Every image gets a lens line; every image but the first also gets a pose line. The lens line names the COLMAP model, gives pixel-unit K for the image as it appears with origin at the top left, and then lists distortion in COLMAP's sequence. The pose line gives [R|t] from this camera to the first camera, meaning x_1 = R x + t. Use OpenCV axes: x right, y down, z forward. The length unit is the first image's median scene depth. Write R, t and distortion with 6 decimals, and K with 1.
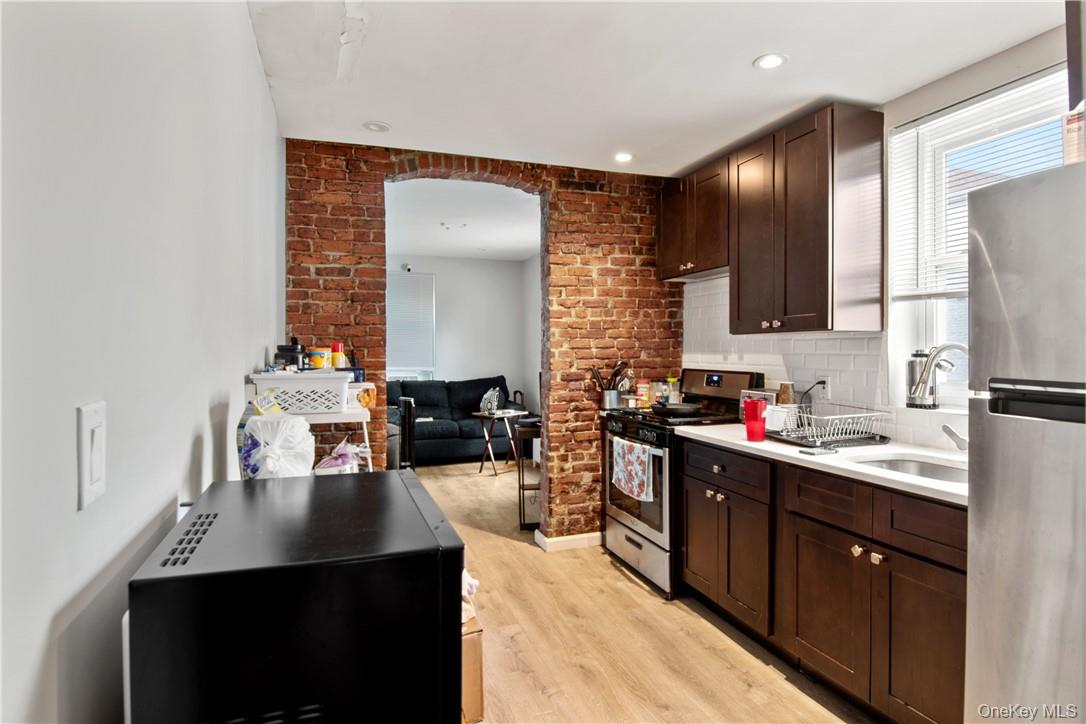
lens RADIAL K [[594.8, 0, 543.0], [0, 594.8, 362.0], [0, 0, 1]] dist [0.002015, -0.001945]
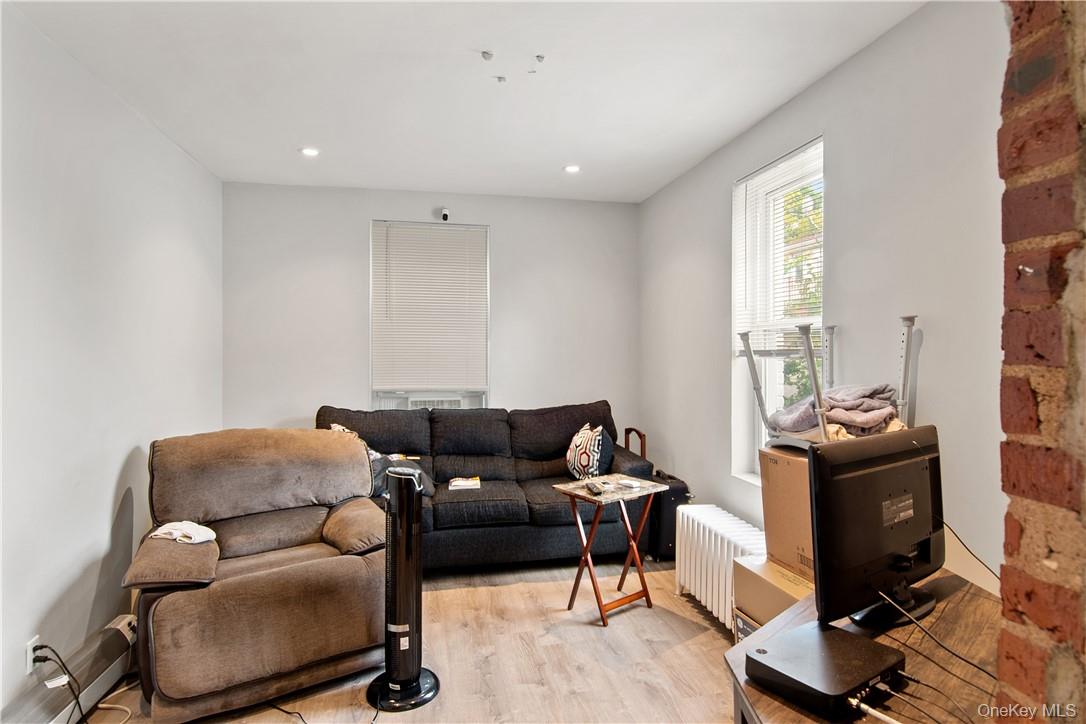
lens RADIAL K [[594.8, 0, 543.0], [0, 594.8, 362.0], [0, 0, 1]] dist [0.002015, -0.001945]
pose [[0.992120, 0.005744, -0.125160, -0.058474], [-0.006575, 0.999959, -0.006225, -0.011104], [0.125119, 0.006999, 0.992117, 0.444747]]
